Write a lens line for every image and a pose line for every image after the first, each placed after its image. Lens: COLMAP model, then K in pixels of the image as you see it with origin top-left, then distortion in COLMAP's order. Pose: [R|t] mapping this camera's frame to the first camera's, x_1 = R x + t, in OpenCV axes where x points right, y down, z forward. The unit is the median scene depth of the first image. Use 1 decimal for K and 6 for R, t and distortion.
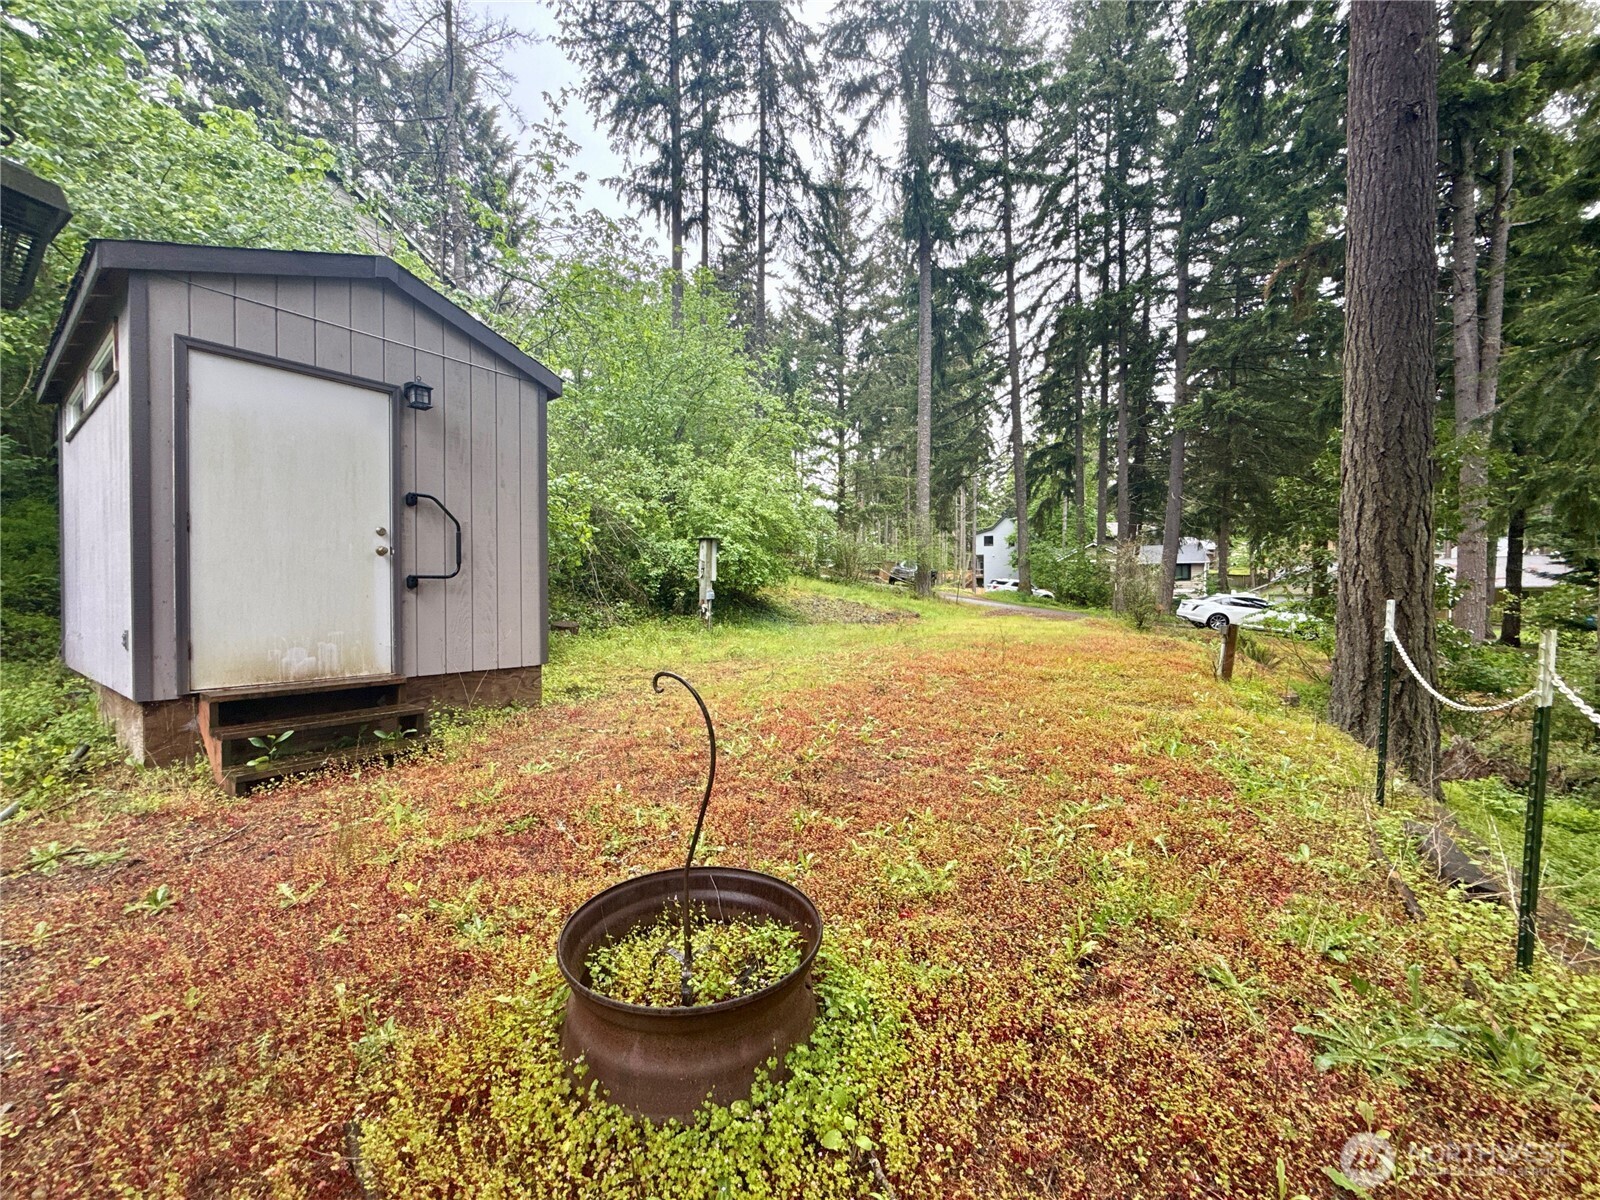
lens RADIAL K [[635.8, 0, 794.6], [0, 635.8, 596.3], [0, 0, 1]] dist [0.000323, 0.000090]
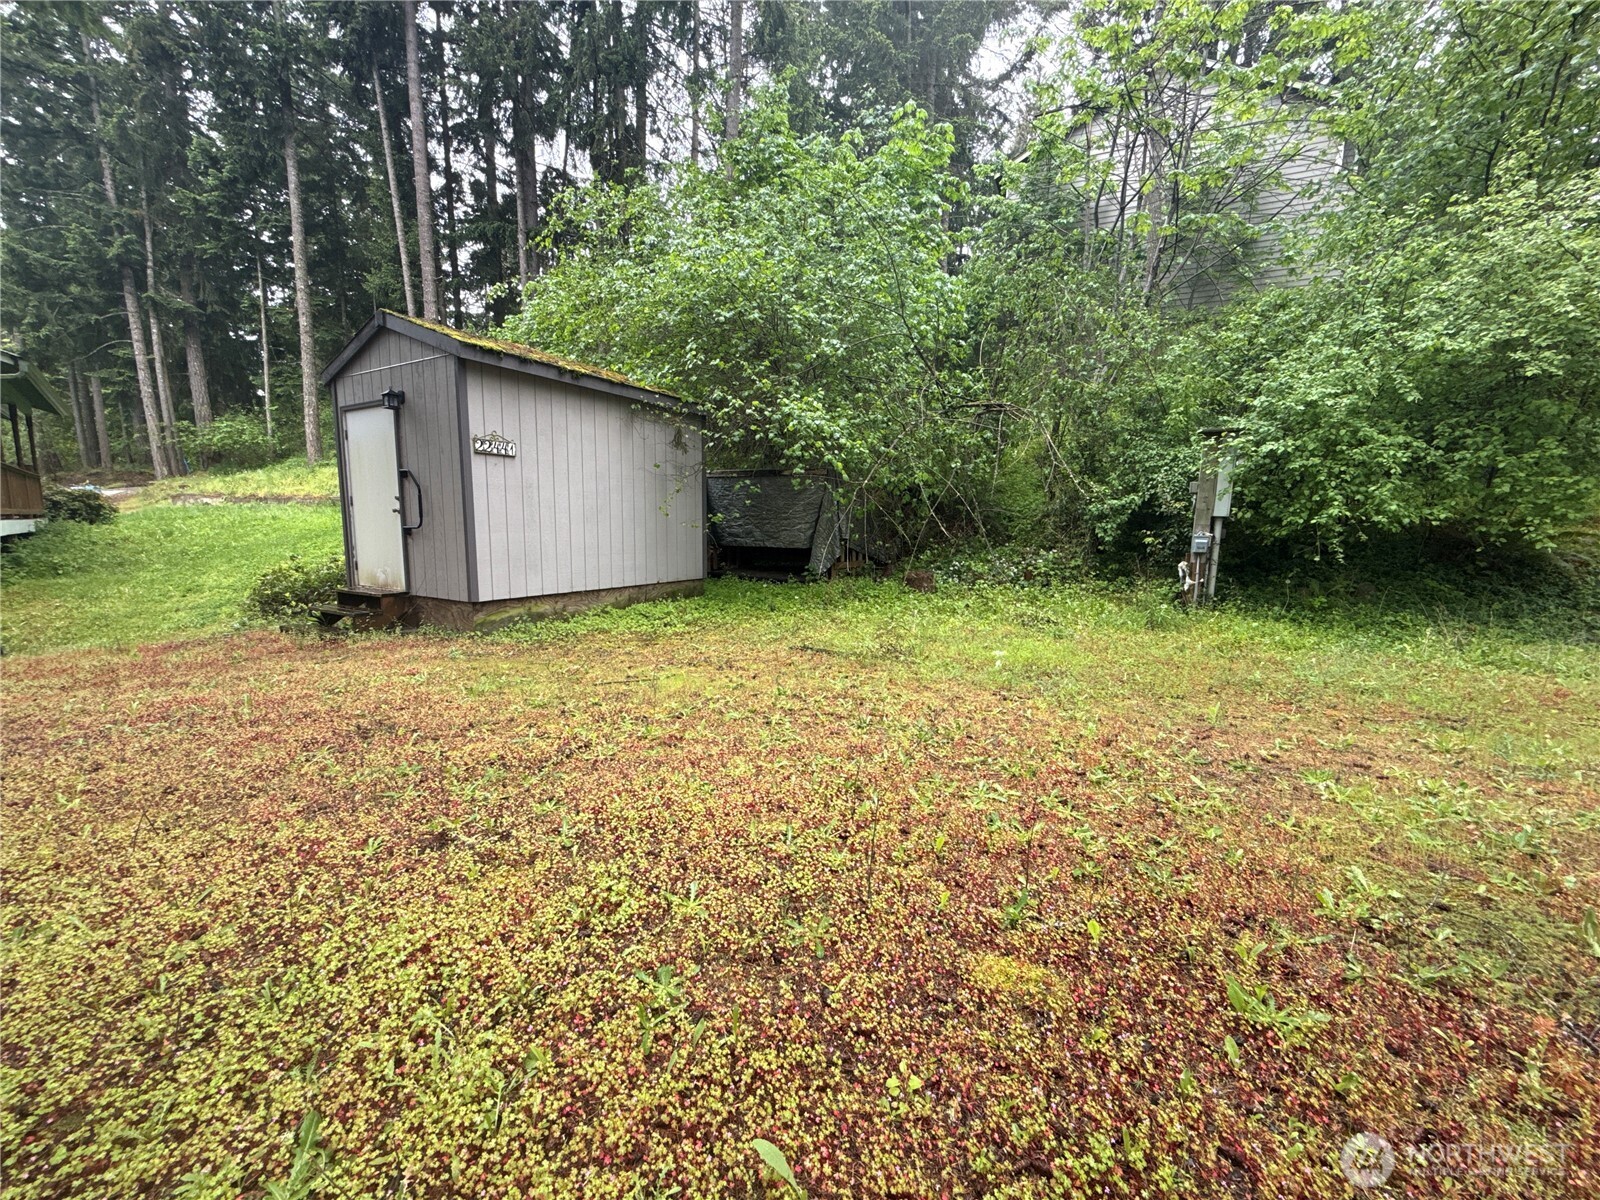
lens RADIAL K [[635.8, 0, 794.6], [0, 635.8, 596.3], [0, 0, 1]] dist [0.000323, 0.000090]
pose [[0.119179, 0.120877, -0.985487, 0.899329], [-0.007564, 0.992643, 0.120840, -0.053240], [0.992844, -0.006947, 0.119216, 1.588704]]
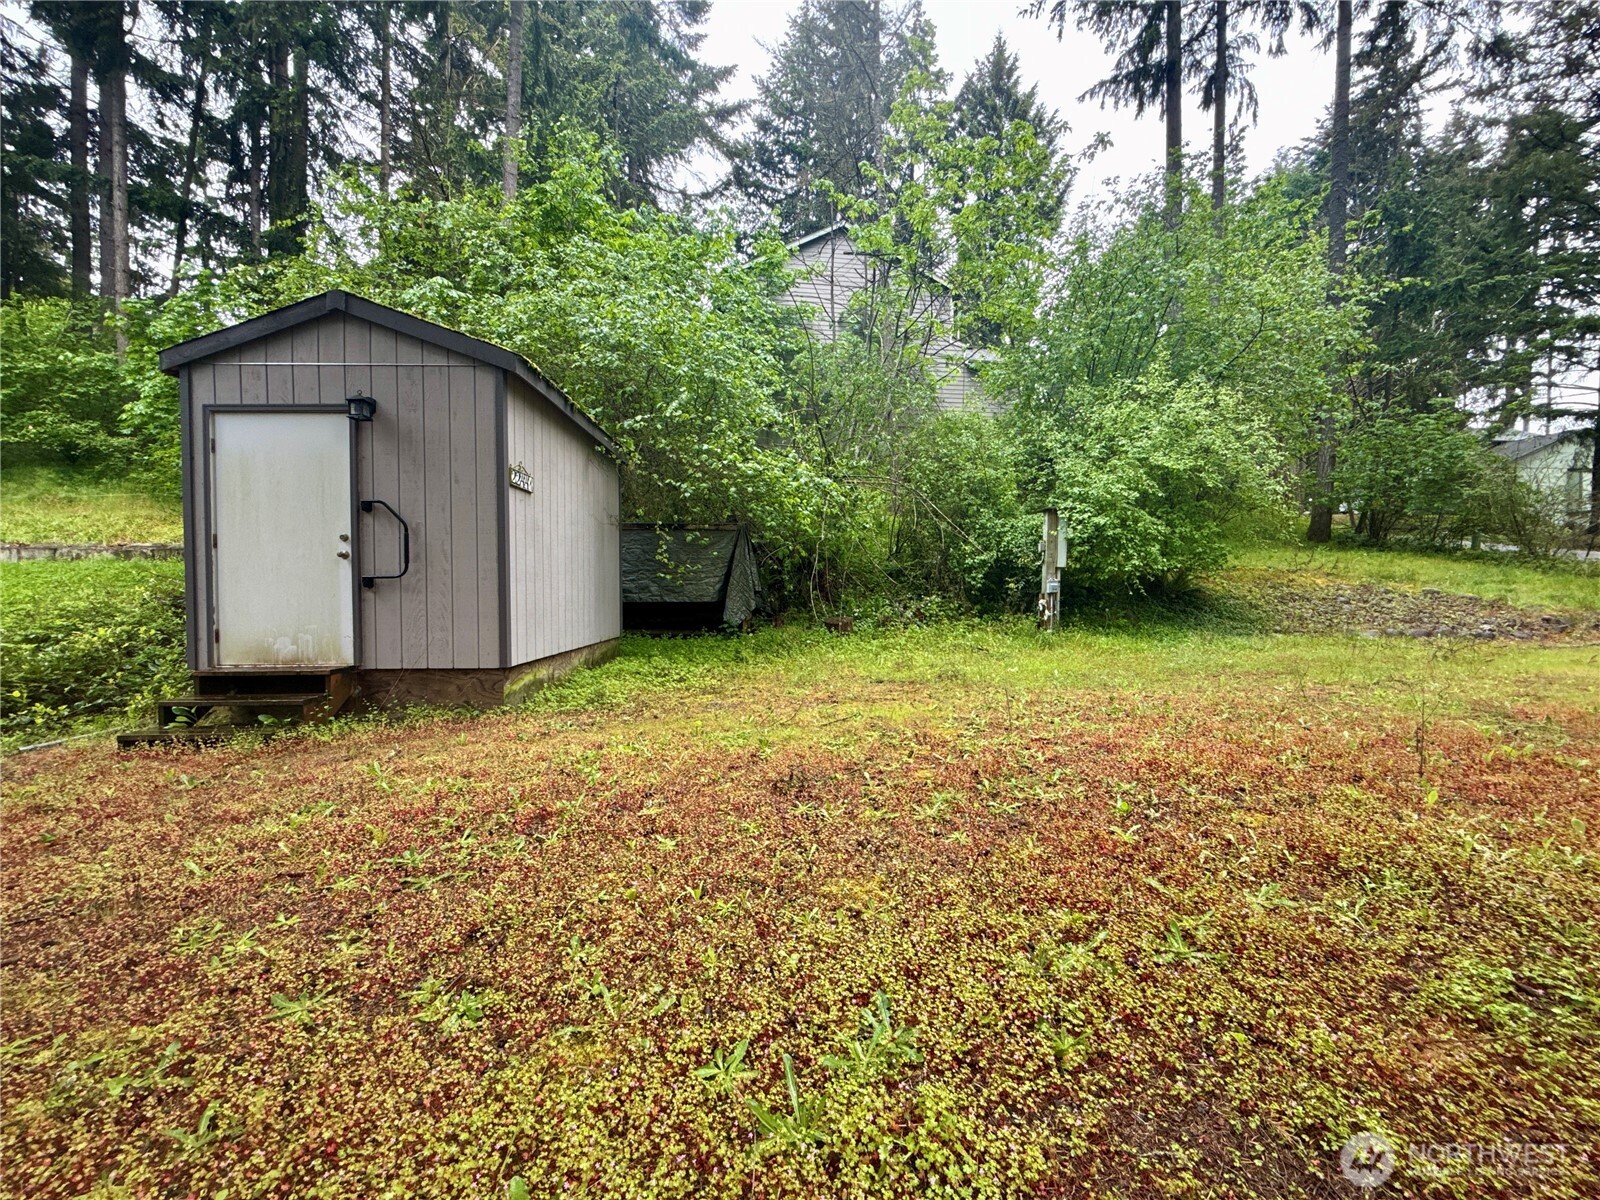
lens RADIAL K [[635.8, 0, 794.6], [0, 635.8, 596.3], [0, 0, 1]] dist [0.000323, 0.000090]
pose [[0.625318, 0.011039, -0.780292, 0.653847], [0.003374, 0.999852, 0.016849, -0.012881], [0.780363, -0.013169, 0.625189, 0.826329]]
